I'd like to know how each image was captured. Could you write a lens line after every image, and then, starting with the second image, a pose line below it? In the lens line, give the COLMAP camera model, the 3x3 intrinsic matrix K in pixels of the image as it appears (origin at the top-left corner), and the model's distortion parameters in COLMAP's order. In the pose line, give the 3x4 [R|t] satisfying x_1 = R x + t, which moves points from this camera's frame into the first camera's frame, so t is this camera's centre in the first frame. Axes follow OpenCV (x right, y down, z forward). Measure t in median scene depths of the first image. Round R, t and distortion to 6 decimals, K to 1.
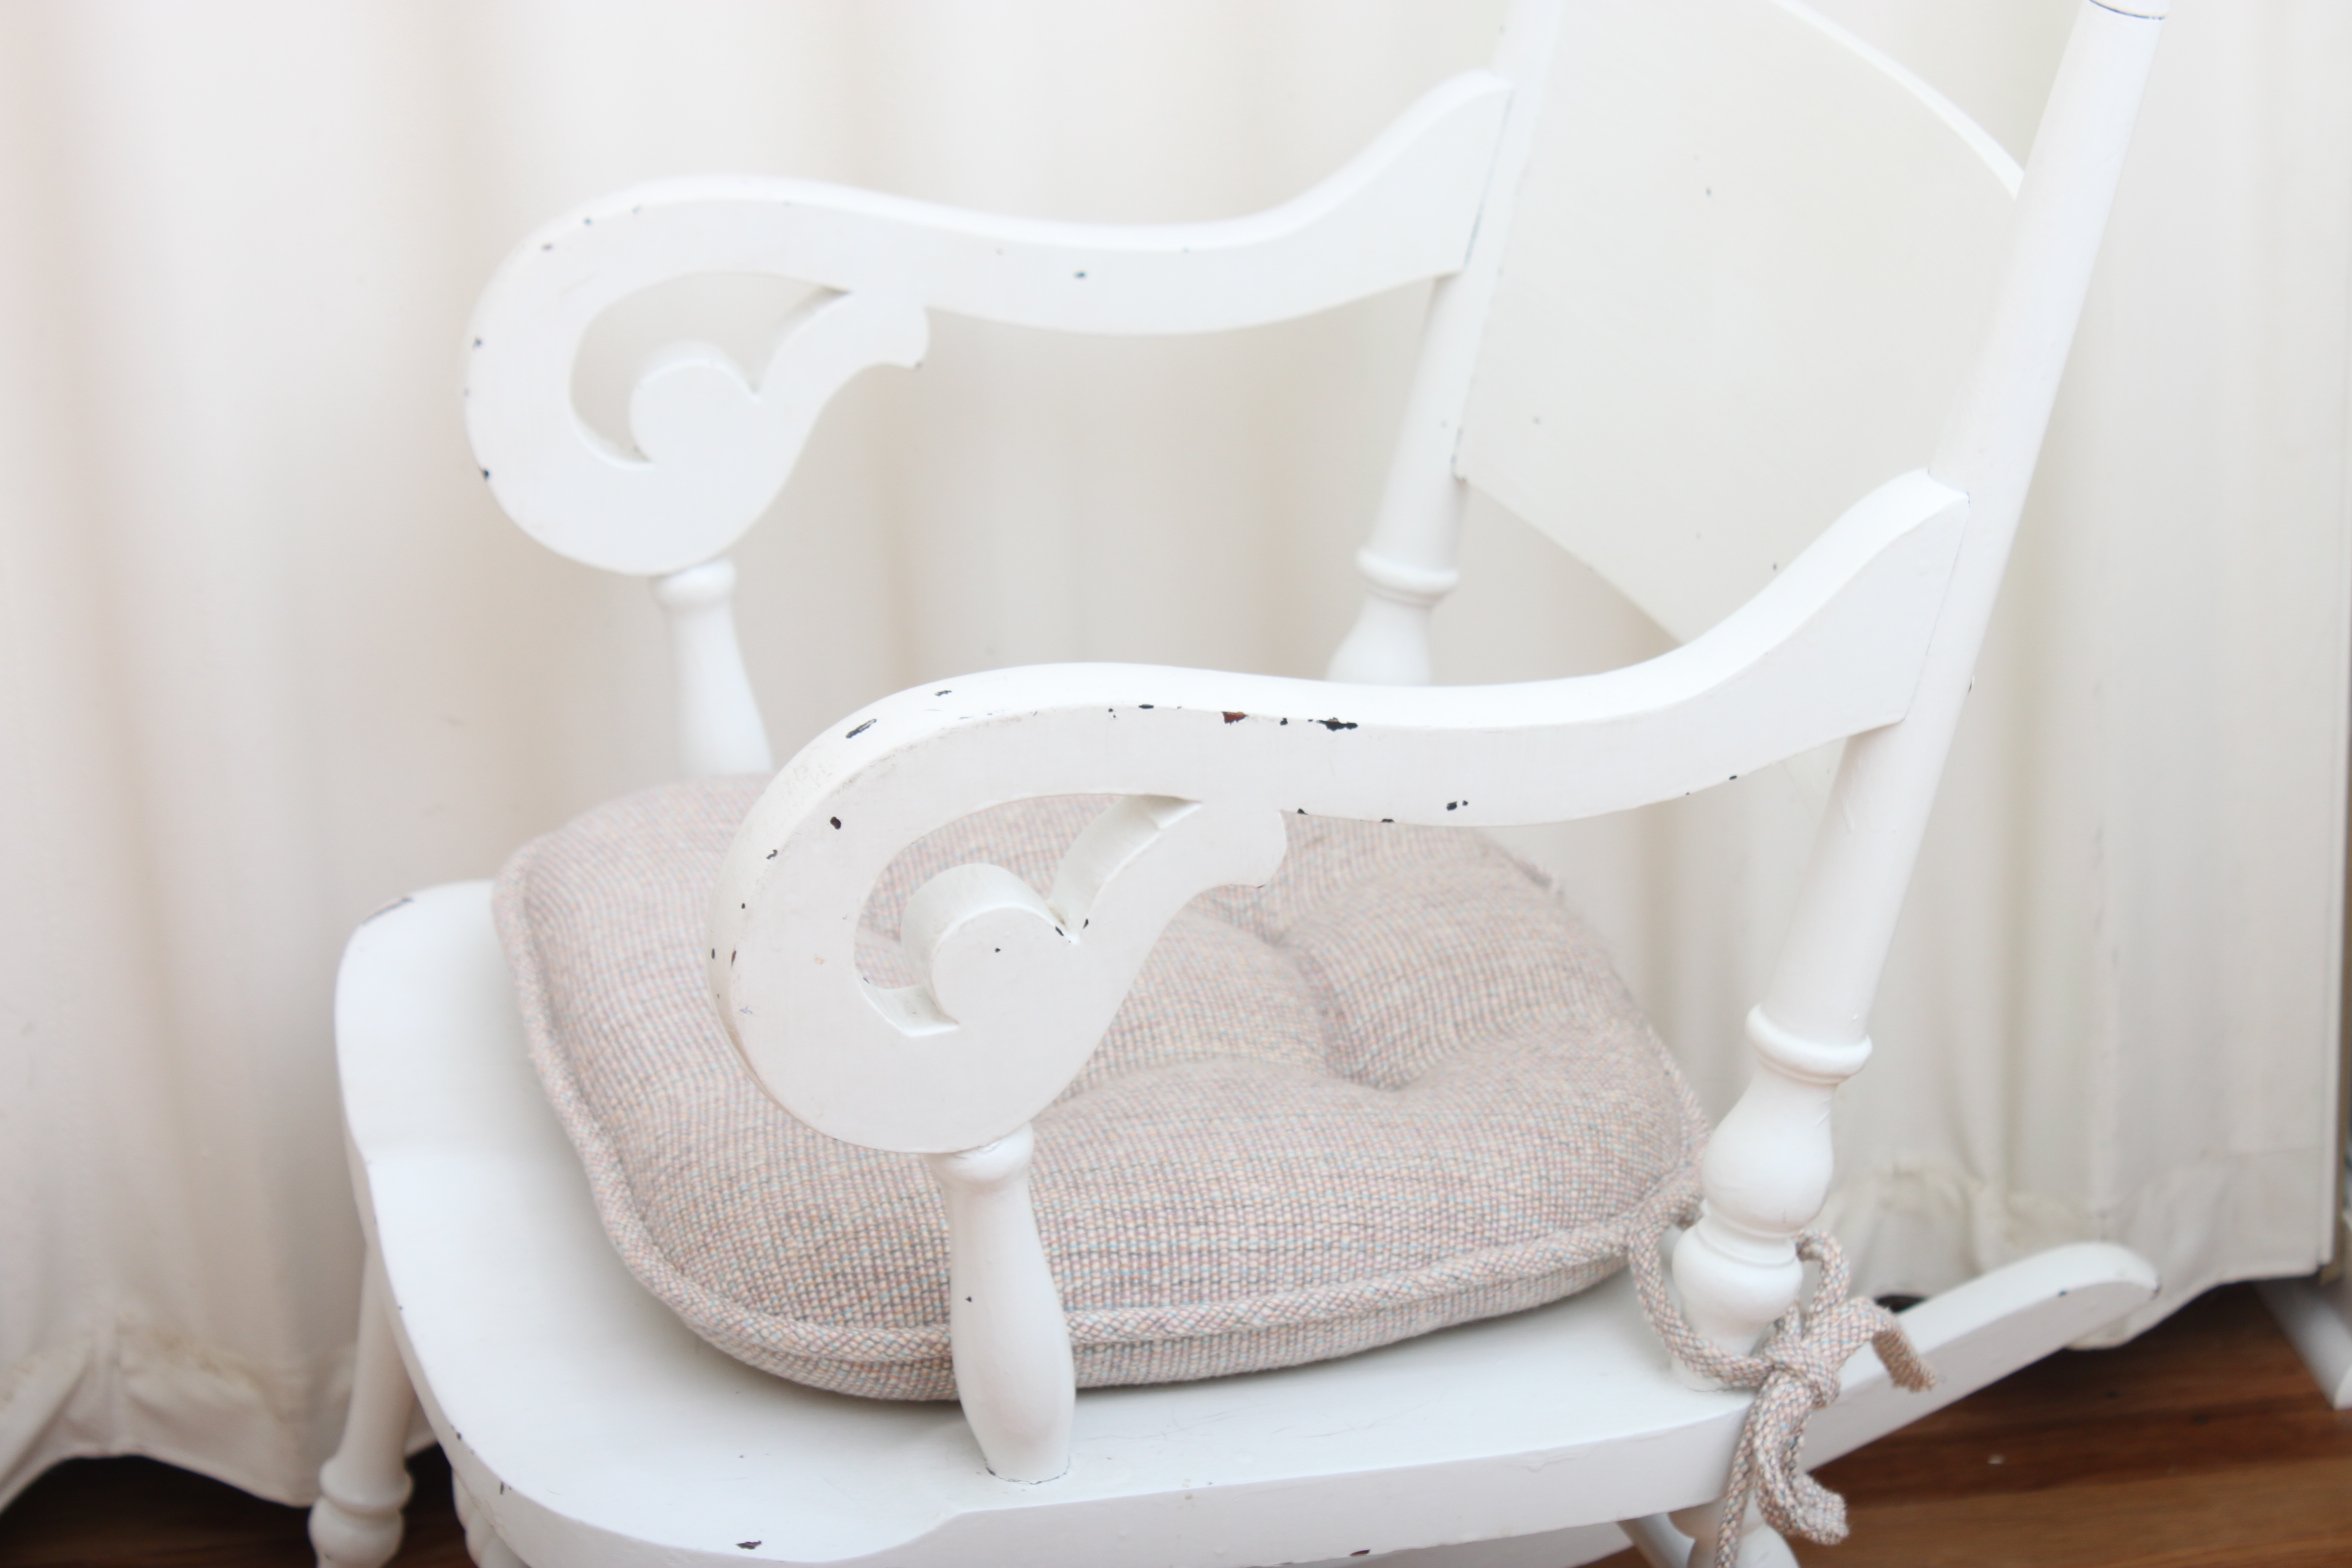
lens RADIAL K [[5629.8, 0, 1172.1], [0, 5629.8, 790.4], [0, 0, 1]] dist [0.103013, 0.000000]
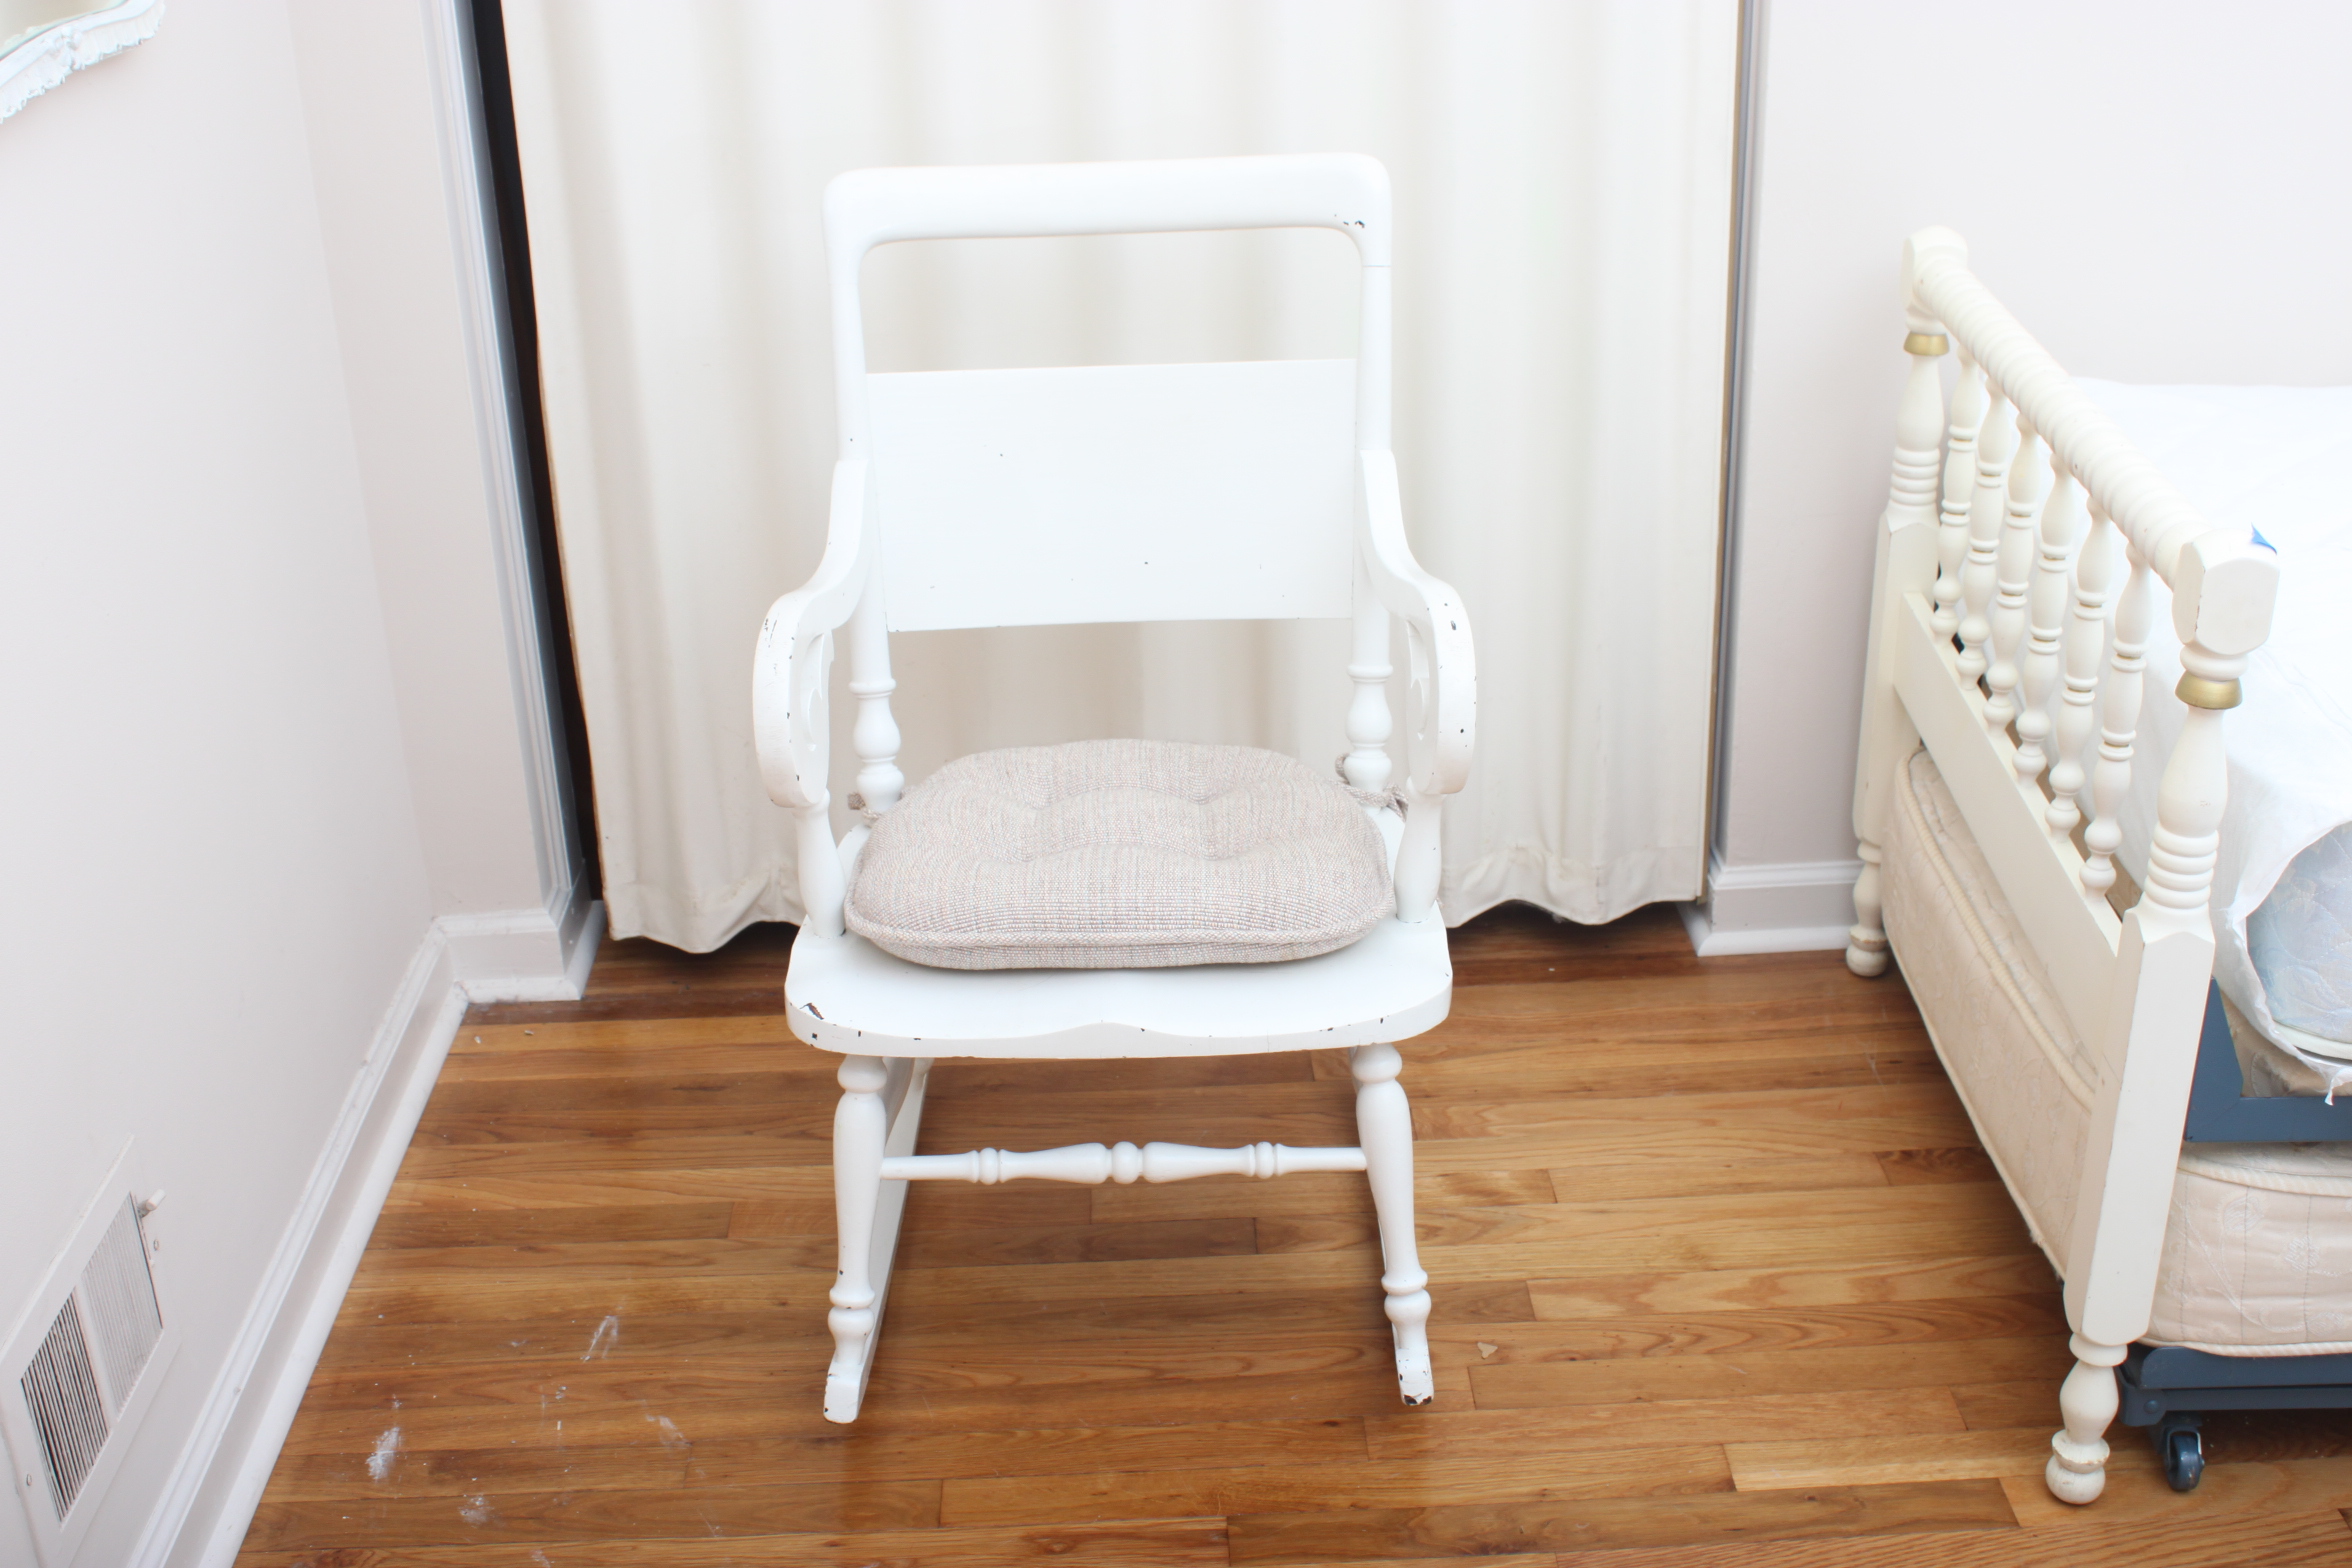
lens RADIAL K [[2657.9, 0, 1168.8], [0, 2657.9, 780.3], [0, 0, 1]] dist [-0.064877, 0.000000]
pose [[0.994720, 0.052736, -0.088045, 0.100057], [-0.050263, 0.998283, 0.030075, 0.016221], [0.089480, -0.025491, 0.995662, -0.164453]]
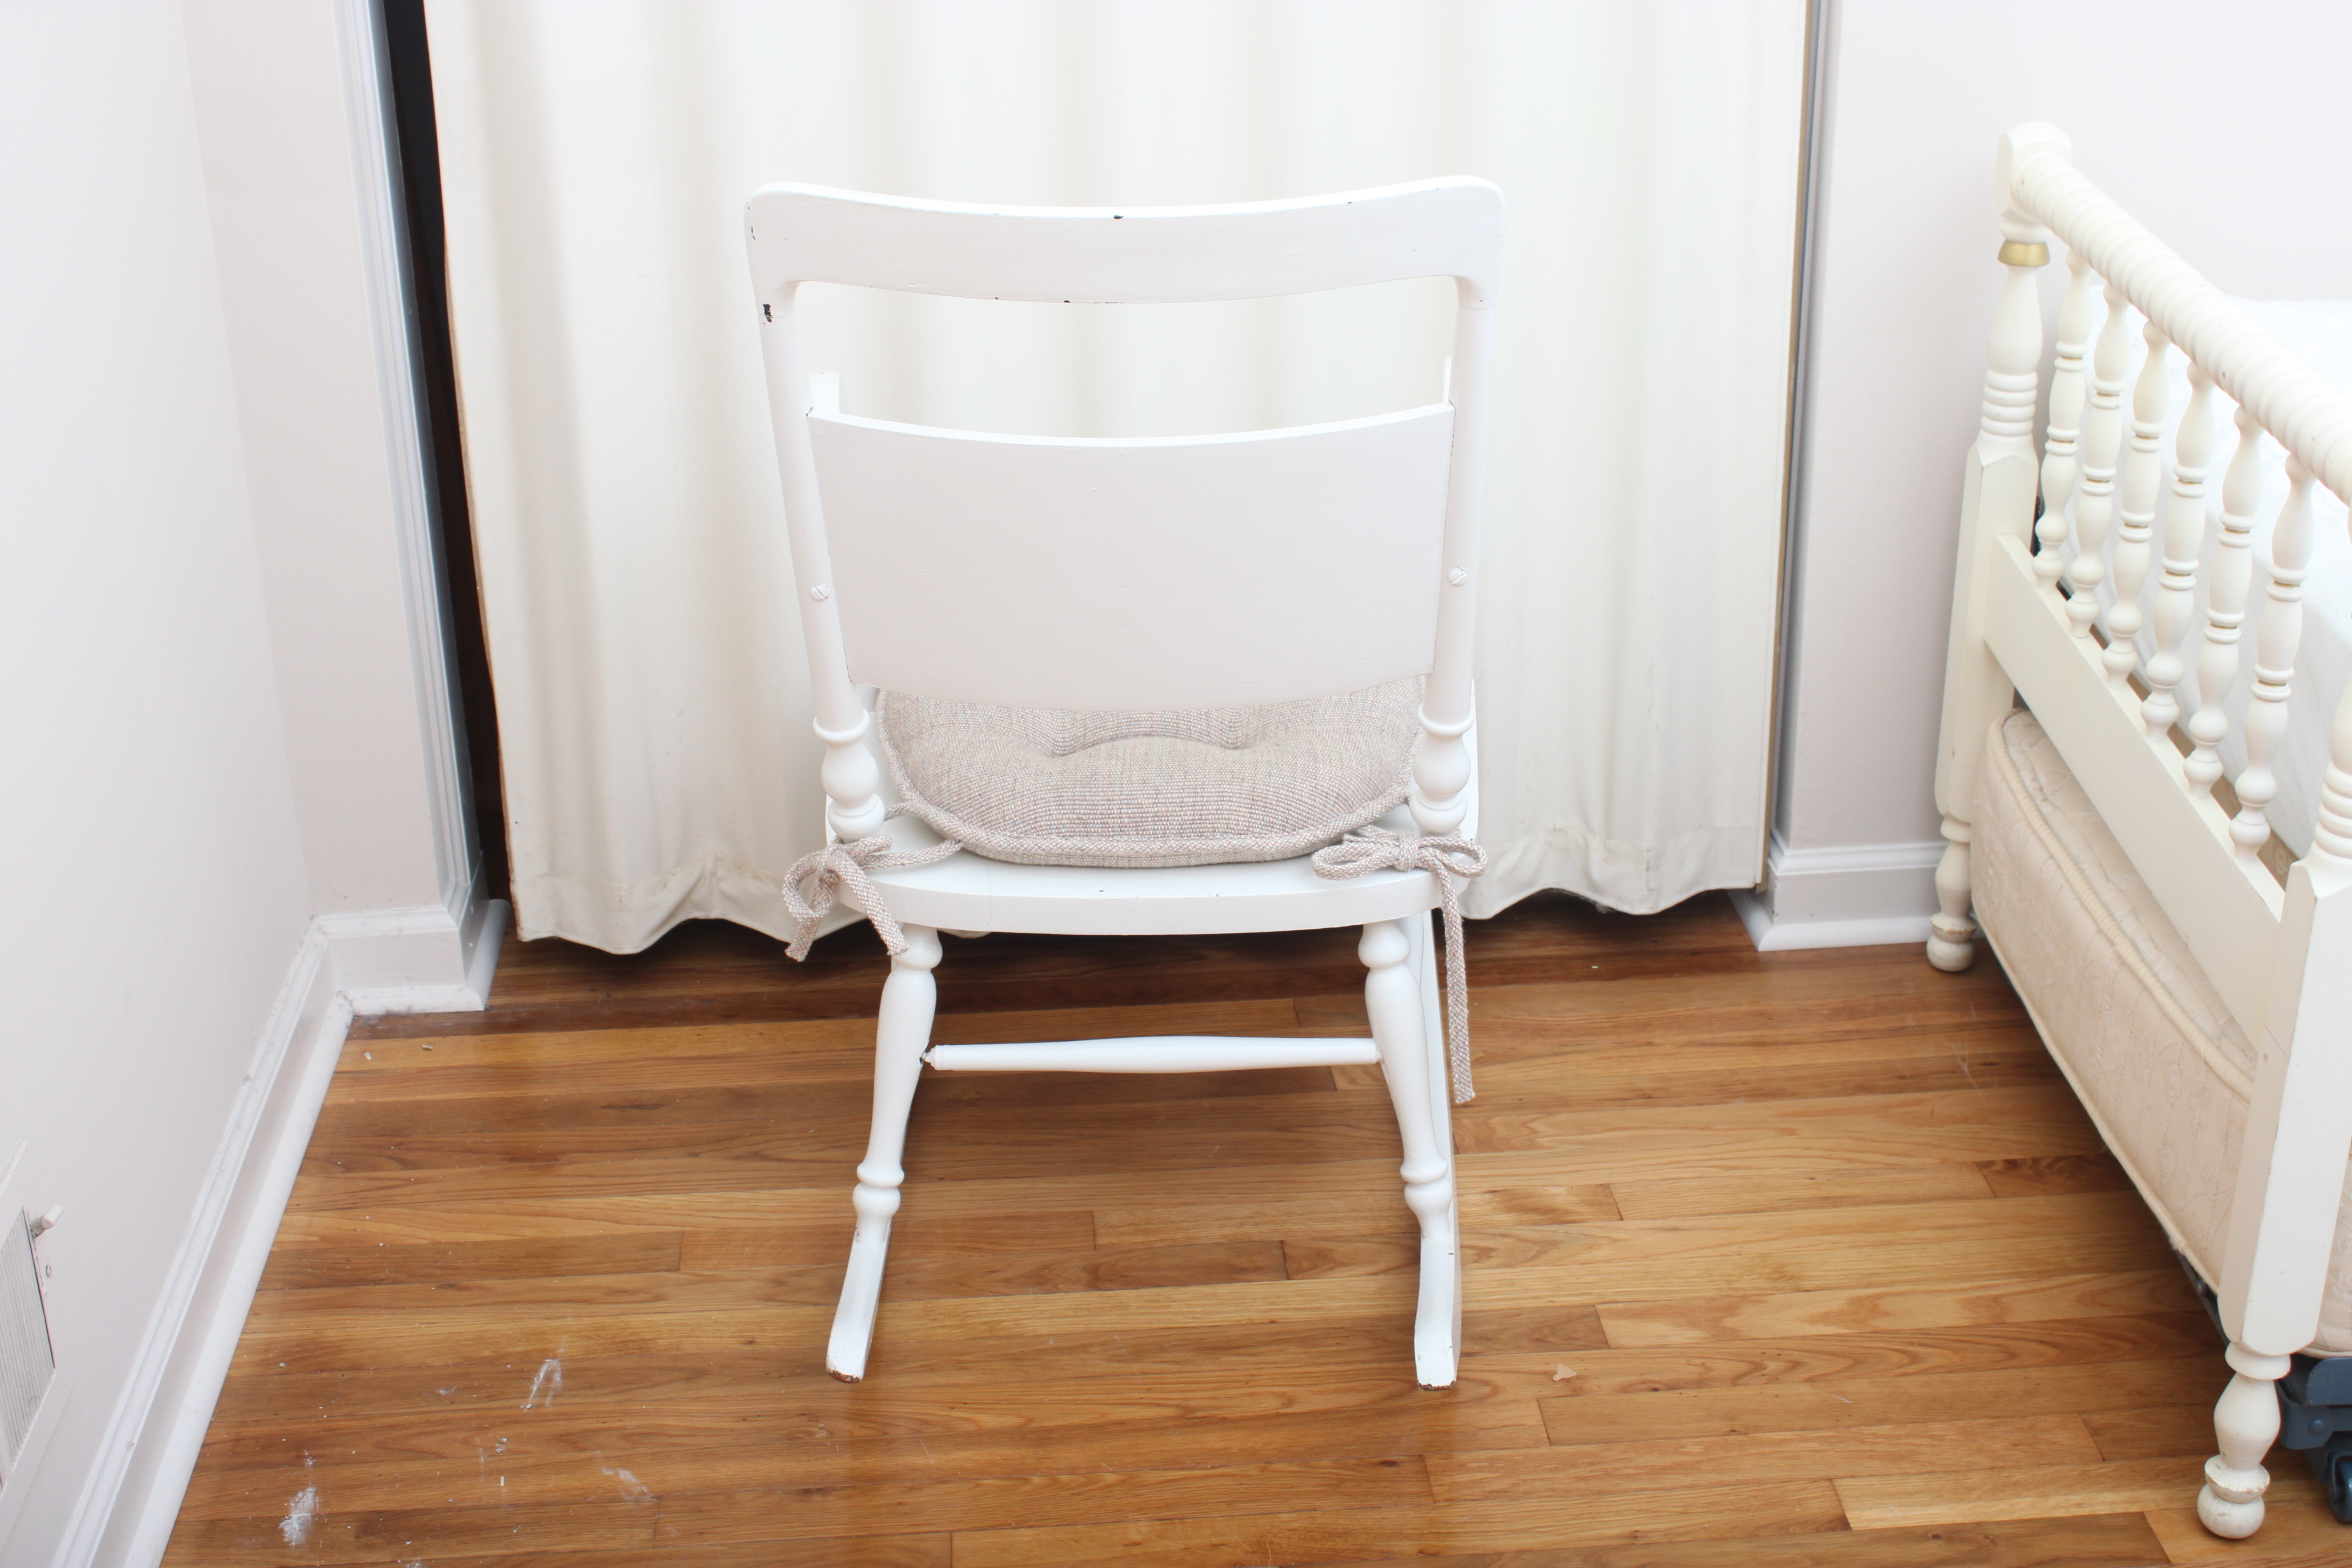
lens RADIAL K [[3089.2, 0, 1163.1], [0, 3089.2, 779.4], [0, 0, 1]] dist [-0.033765, 0.000000]
pose [[0.997891, 0.047106, -0.044662, 0.041764], [-0.046436, 0.998794, 0.015929, 0.047475], [0.045359, -0.013821, 0.998875, -0.199261]]
